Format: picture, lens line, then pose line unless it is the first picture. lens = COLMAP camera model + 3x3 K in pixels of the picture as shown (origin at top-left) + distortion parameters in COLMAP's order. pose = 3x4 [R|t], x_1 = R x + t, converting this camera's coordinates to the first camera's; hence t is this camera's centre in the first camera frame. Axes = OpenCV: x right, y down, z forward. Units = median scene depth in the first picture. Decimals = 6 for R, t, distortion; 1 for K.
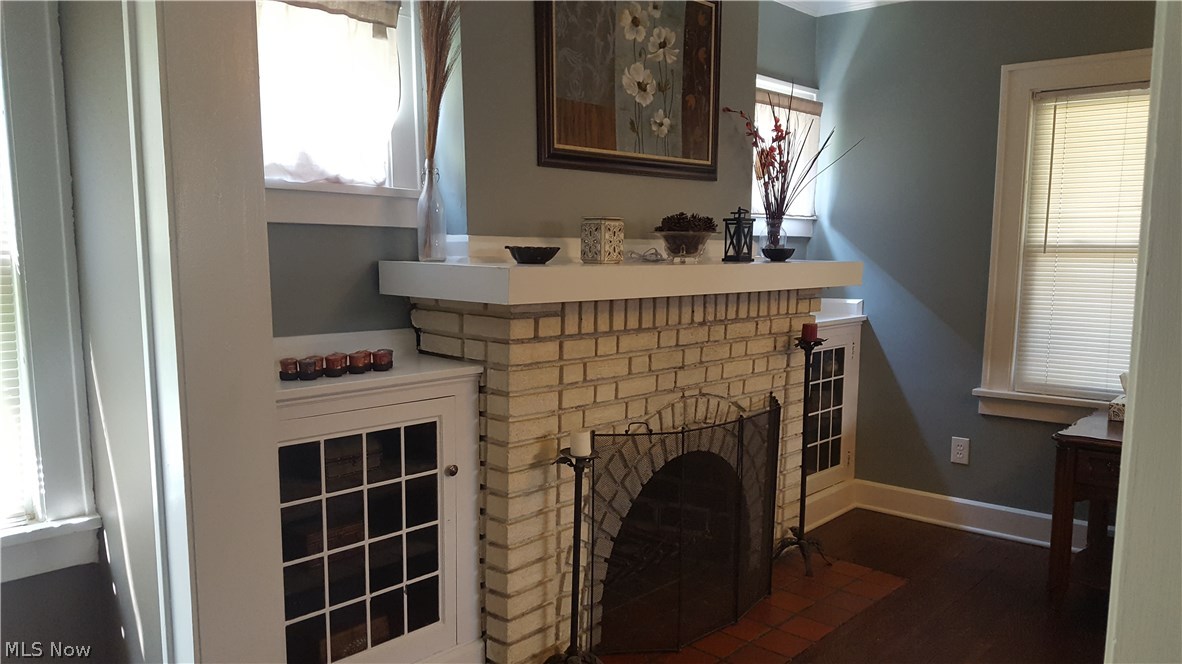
lens RADIAL K [[882.2, 0, 588.7], [0, 882.2, 369.5], [0, 0, 1]] dist [0.089773, -0.131295]
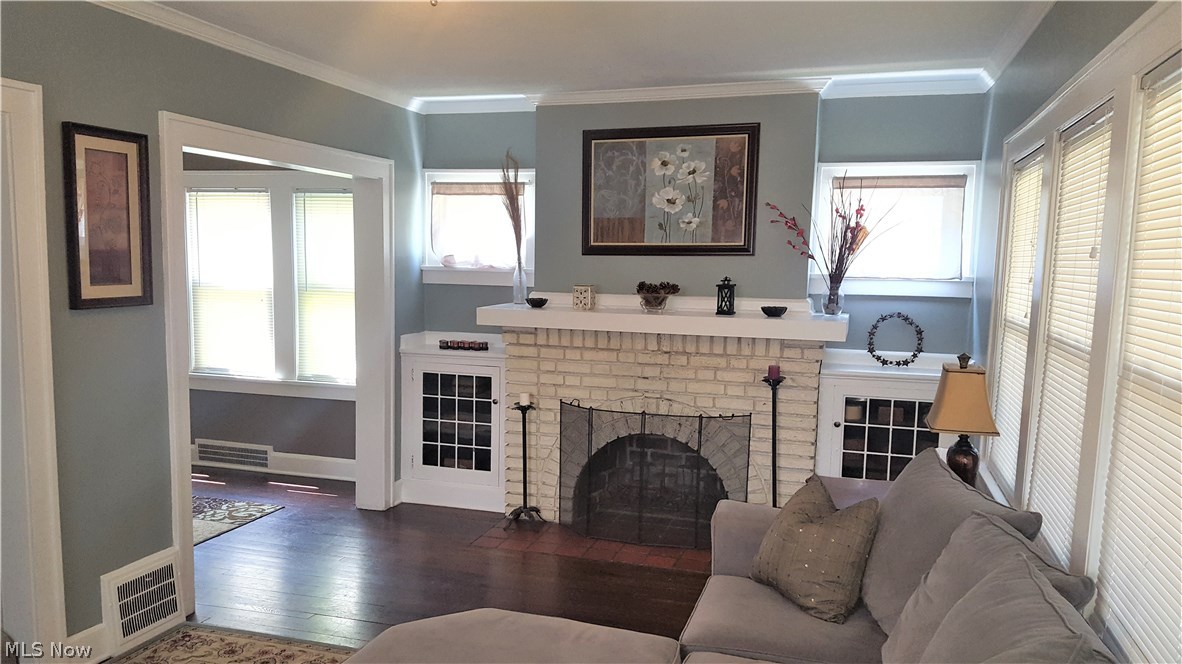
lens RADIAL K [[882.2, 0, 585.4], [0, 882.2, 359.9], [0, 0, 1]] dist [0.089773, -0.131295]
pose [[0.414083, 0.106955, -0.903934, 1.561932], [-0.138625, 0.988899, 0.053505, -0.108922], [0.899621, 0.103152, 0.424312, 0.238048]]
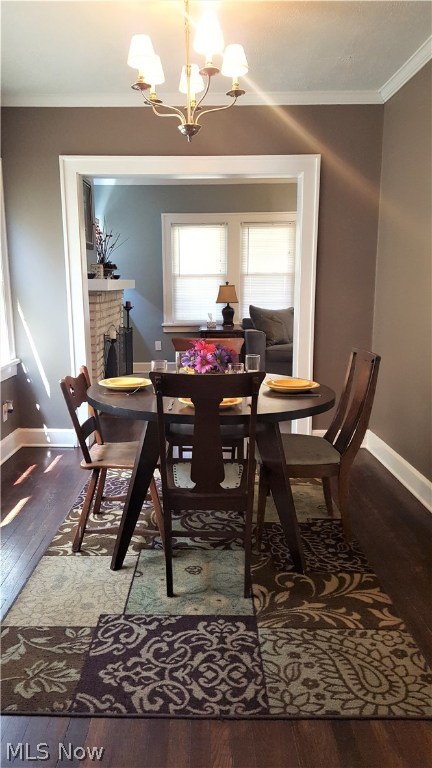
lens RADIAL K [[573.2, 0, 192.0], [0, 573.2, 387.9], [0, 0, 1]] dist [0.089773, -0.131295]
pose [[0.752184, -0.131999, 0.645597, -1.021431], [0.099734, 0.991250, 0.086472, 0.106032], [-0.651362, -0.000655, 0.758767, -0.692237]]
